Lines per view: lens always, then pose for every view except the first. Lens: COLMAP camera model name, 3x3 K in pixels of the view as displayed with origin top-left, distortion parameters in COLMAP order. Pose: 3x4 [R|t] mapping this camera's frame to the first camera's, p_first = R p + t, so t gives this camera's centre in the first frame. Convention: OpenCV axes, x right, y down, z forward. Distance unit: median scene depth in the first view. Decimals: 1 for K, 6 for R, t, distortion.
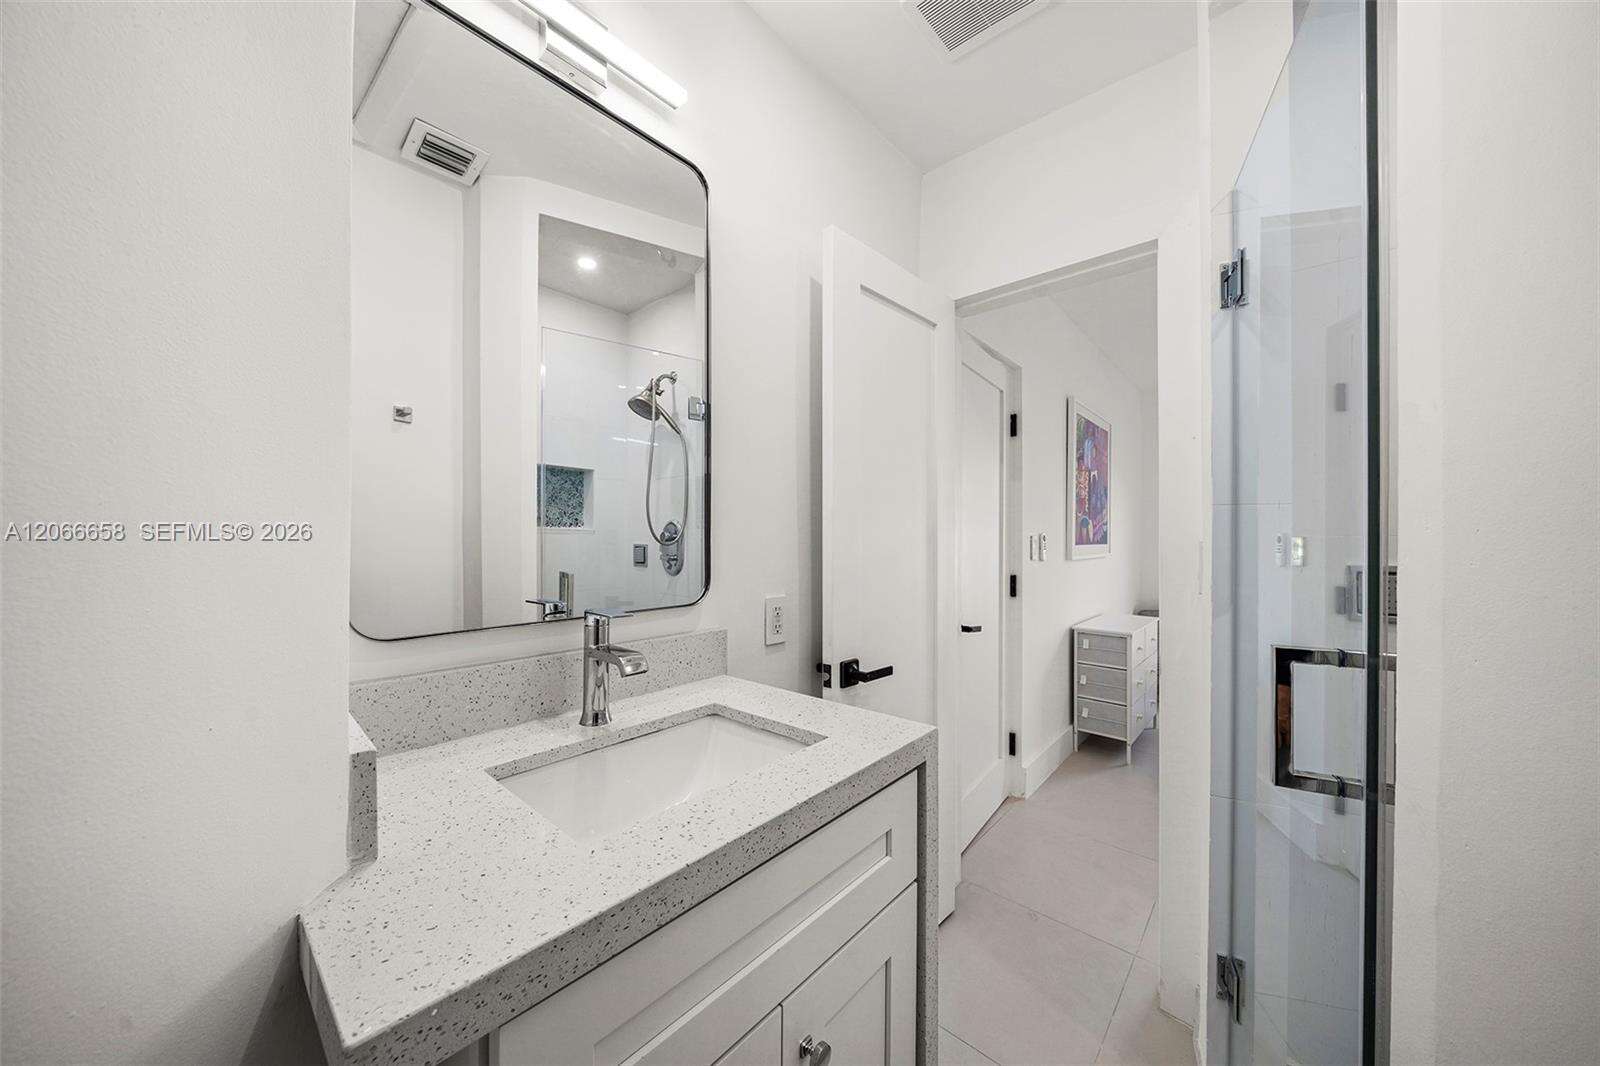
lens RADIAL K [[552.9, 0, 794.2], [0, 552.9, 538.8], [0, 0, 1]] dist [-0.005476, 0.000384]
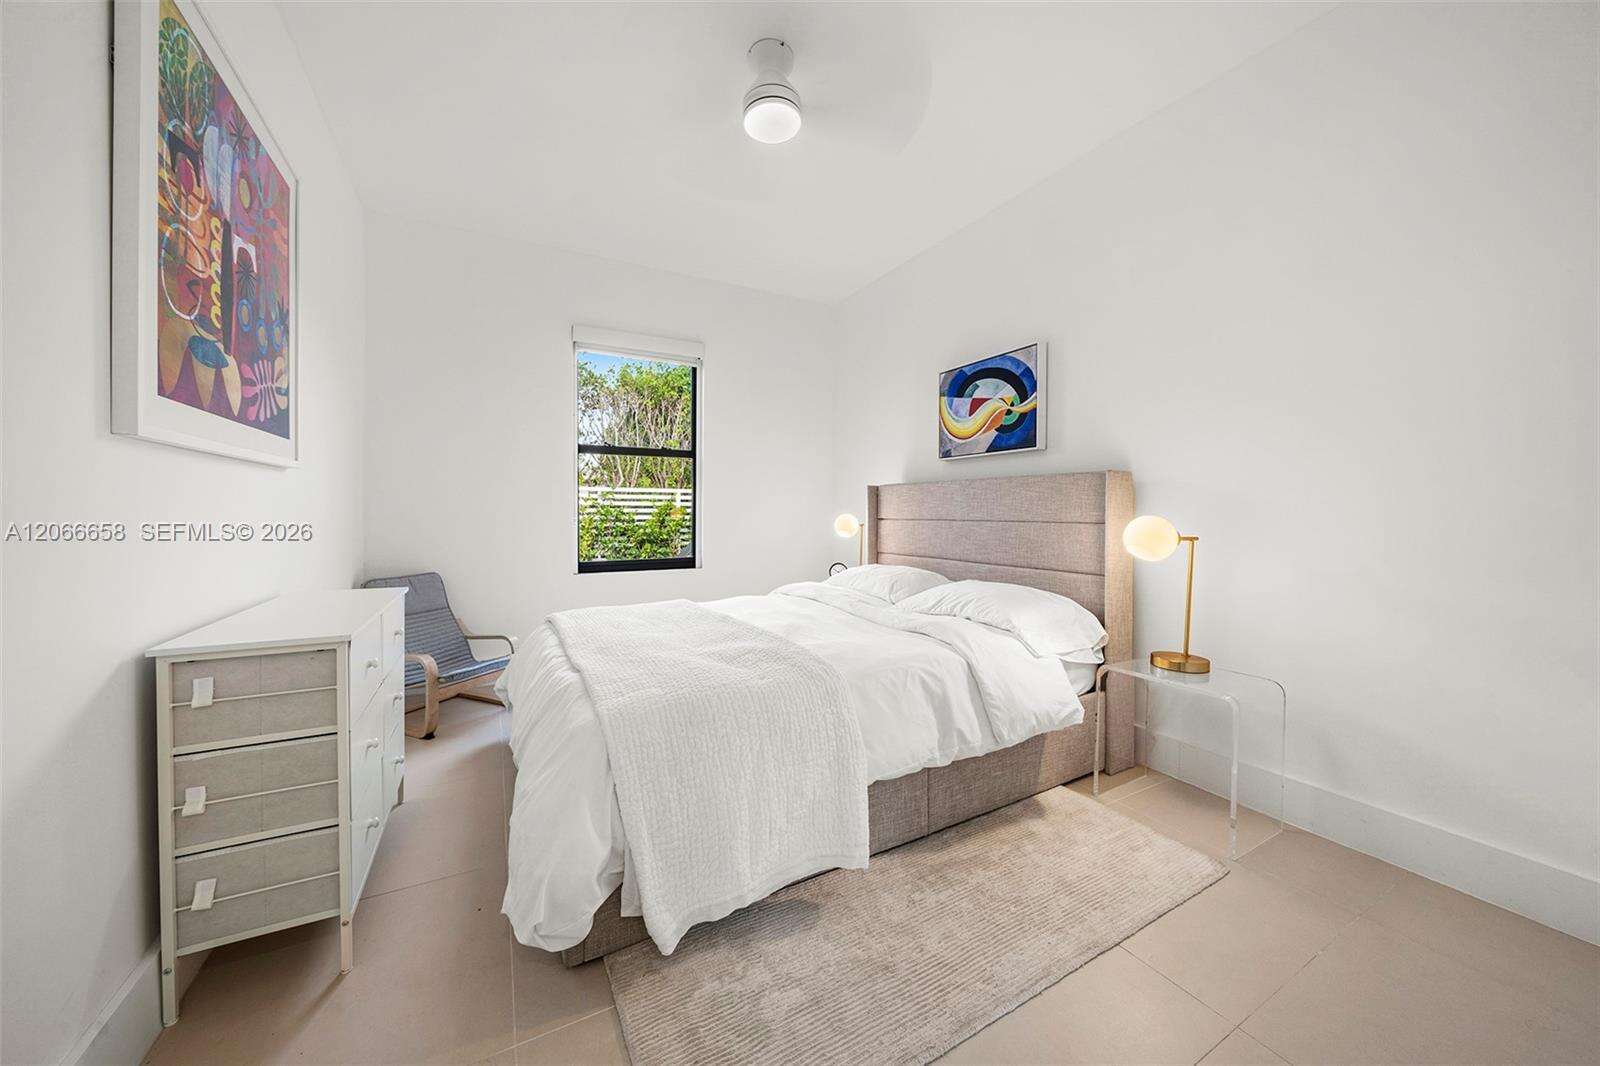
lens RADIAL K [[552.9, 0, 793.2], [0, 552.9, 519.6], [0, 0, 1]] dist [-0.005476, 0.000384]
pose [[0.337346, -0.014612, 0.941267, 0.333235], [-0.005969, 0.999826, 0.017660, 0.076174], [-0.941362, -0.011576, 0.337200, 0.544291]]
